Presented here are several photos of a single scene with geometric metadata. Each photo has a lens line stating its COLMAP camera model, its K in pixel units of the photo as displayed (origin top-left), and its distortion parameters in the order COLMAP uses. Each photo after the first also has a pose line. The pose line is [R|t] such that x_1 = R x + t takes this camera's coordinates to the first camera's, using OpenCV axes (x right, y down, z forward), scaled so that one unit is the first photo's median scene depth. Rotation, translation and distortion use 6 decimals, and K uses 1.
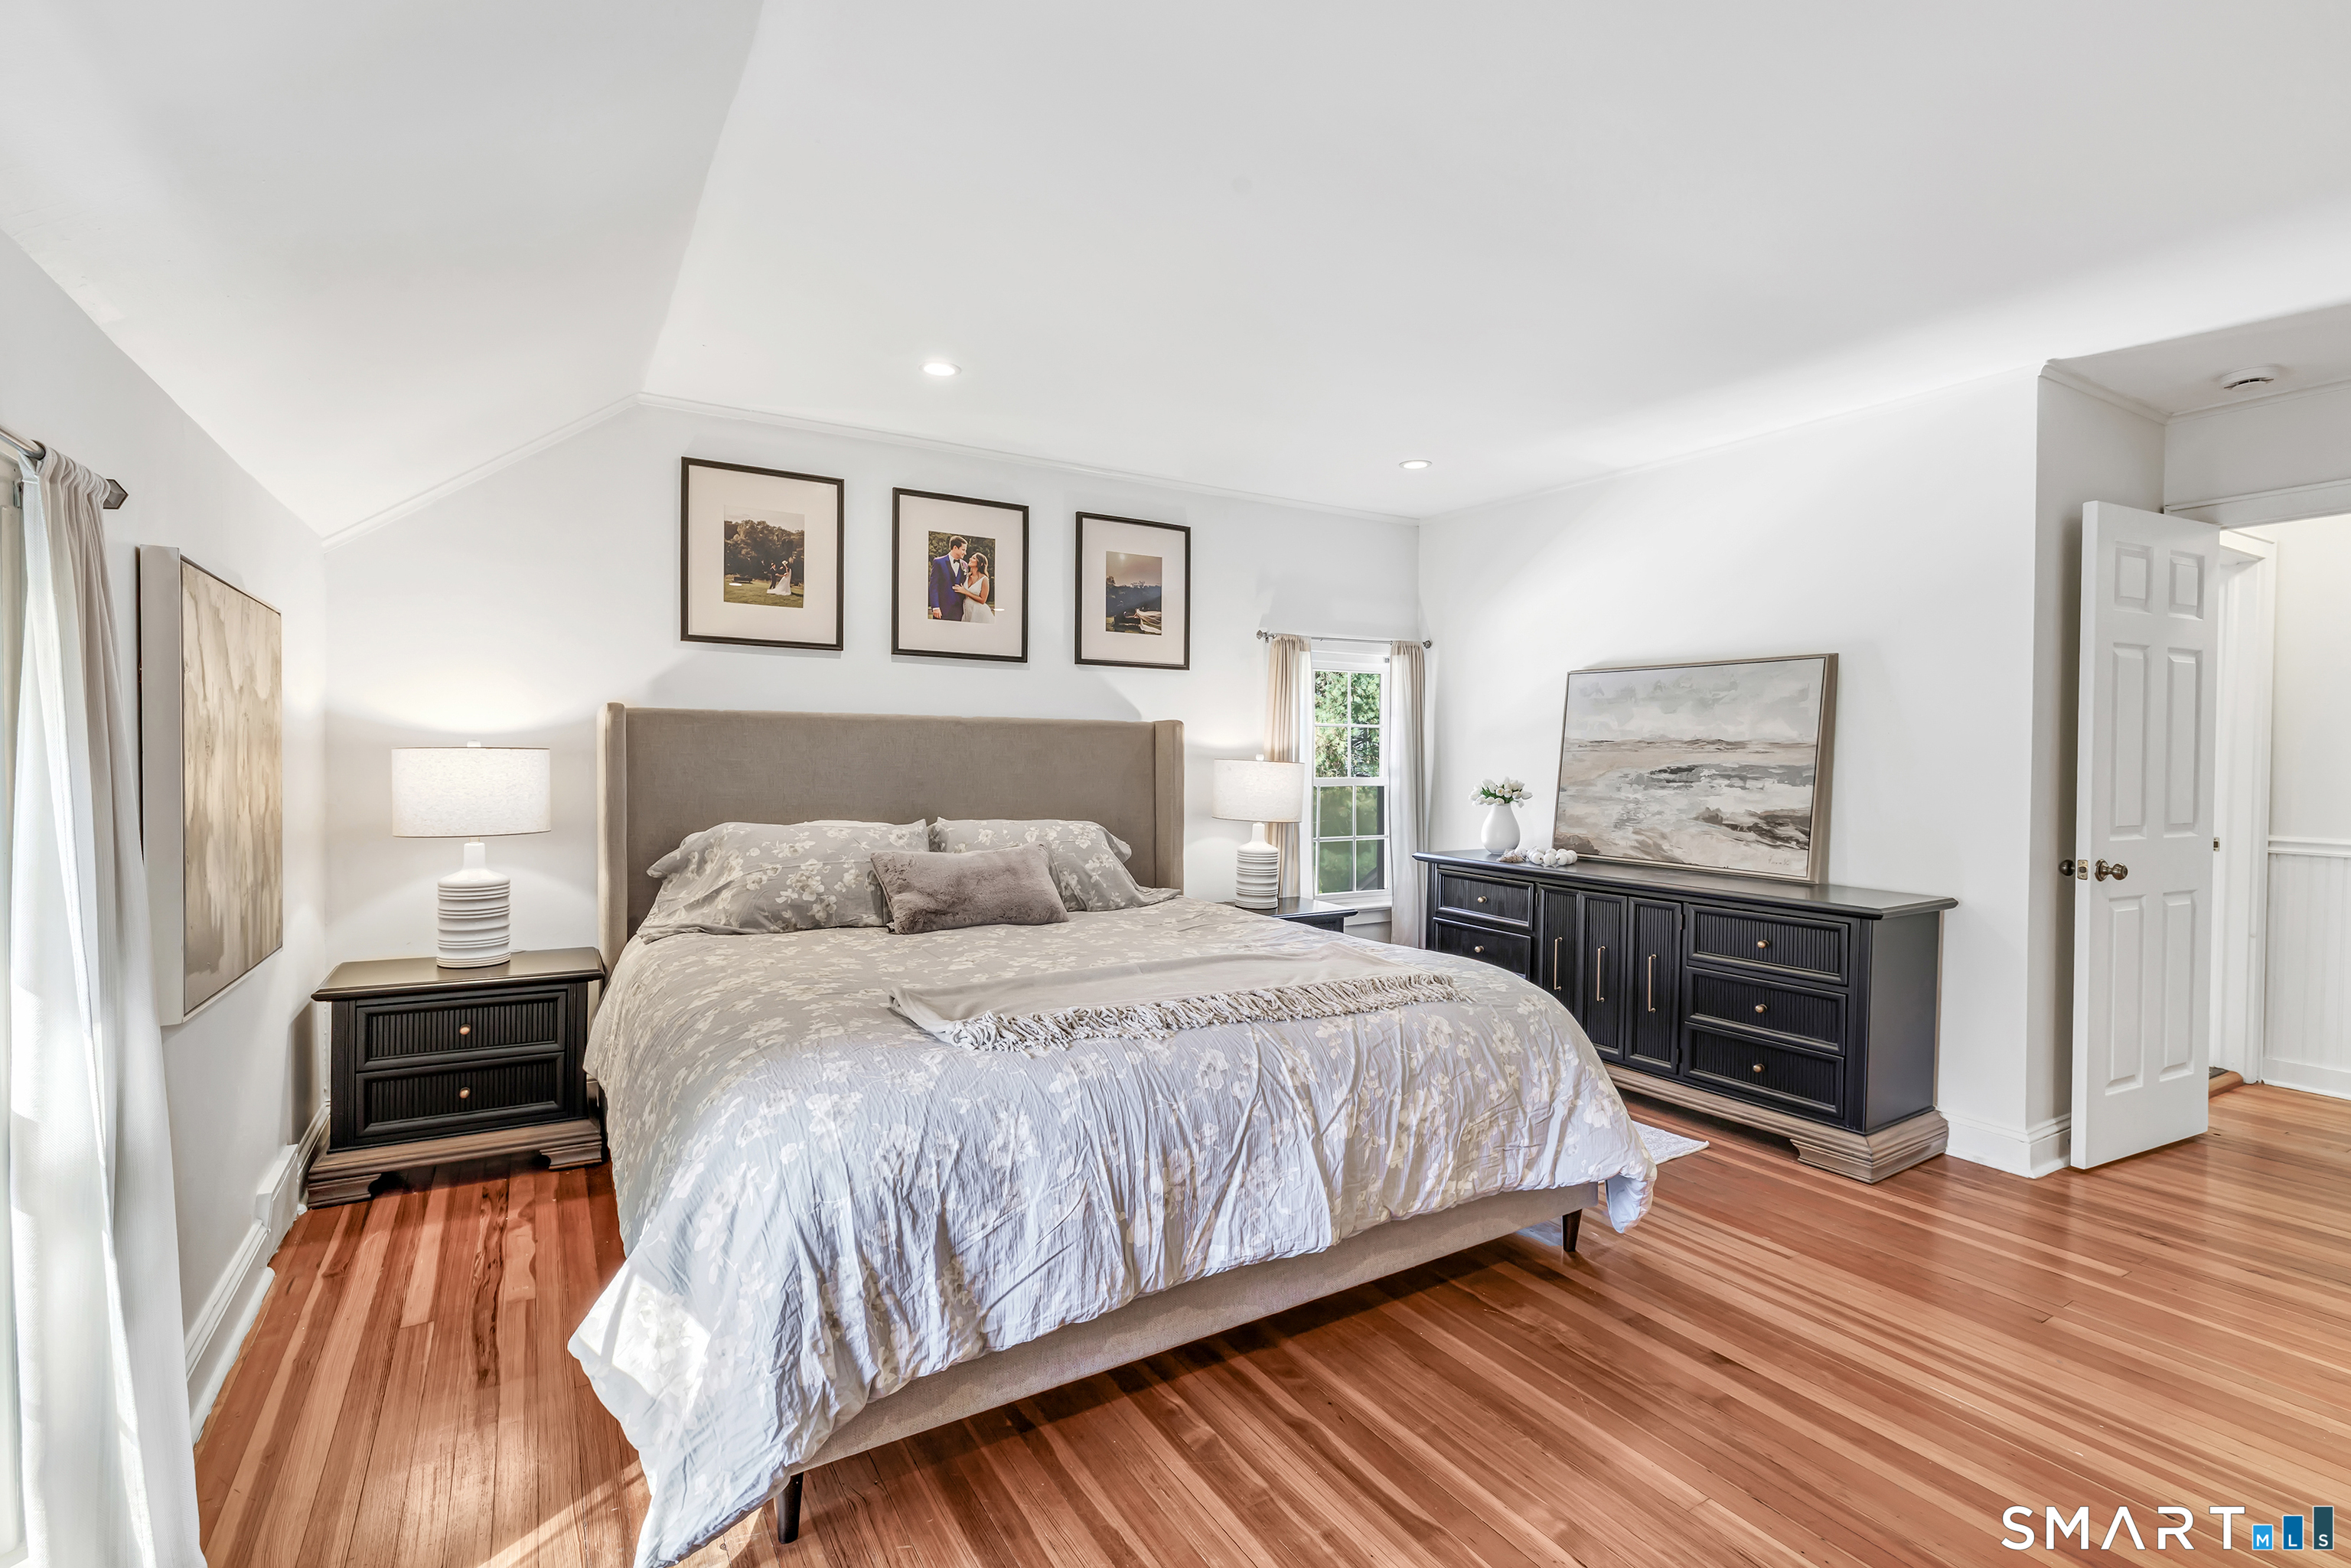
lens RADIAL K [[1069.7, 0, 1178.7], [0, 1069.7, 761.6], [0, 0, 1]] dist [-0.002134, 0.000041]
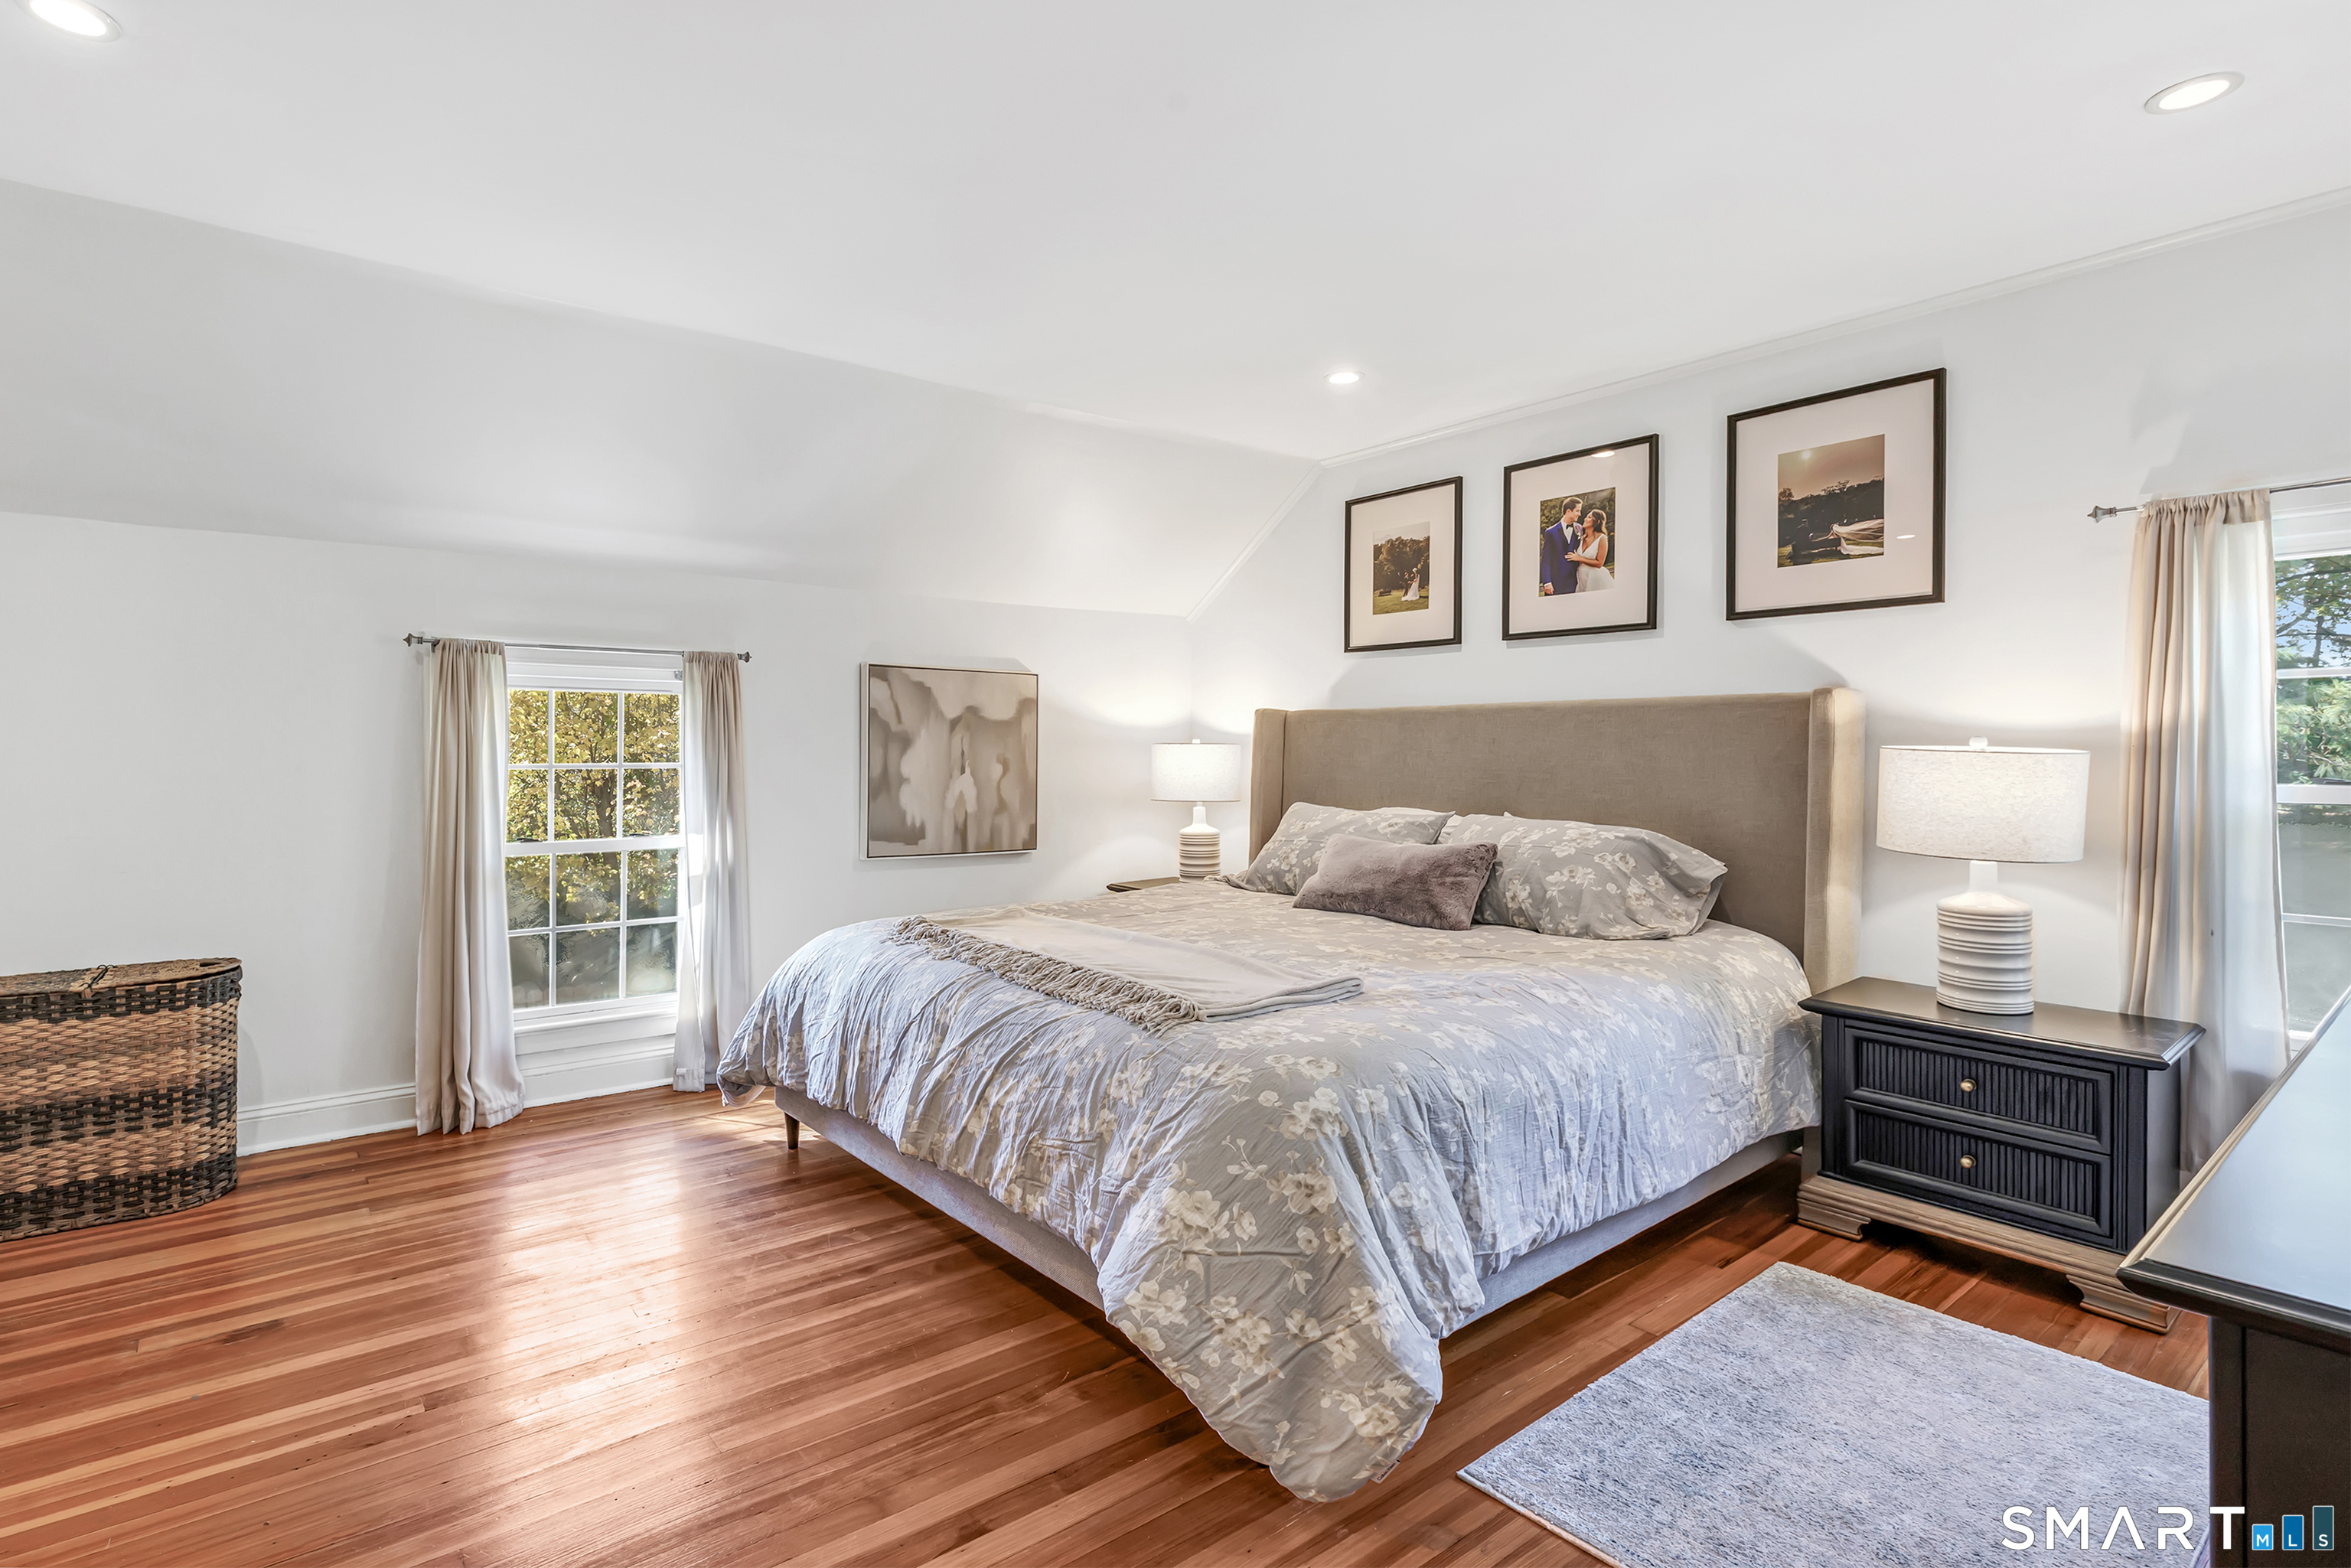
lens RADIAL K [[1123.8, 0, 1109.5], [0, 1123.8, 728.0], [0, 0, 1]] dist [0.000154, 0.000818]
pose [[0.118552, -0.033793, -0.992373, 0.662494], [-0.014132, 0.999262, -0.035716, 0.017616], [0.992847, 0.018258, 0.117987, 0.517722]]
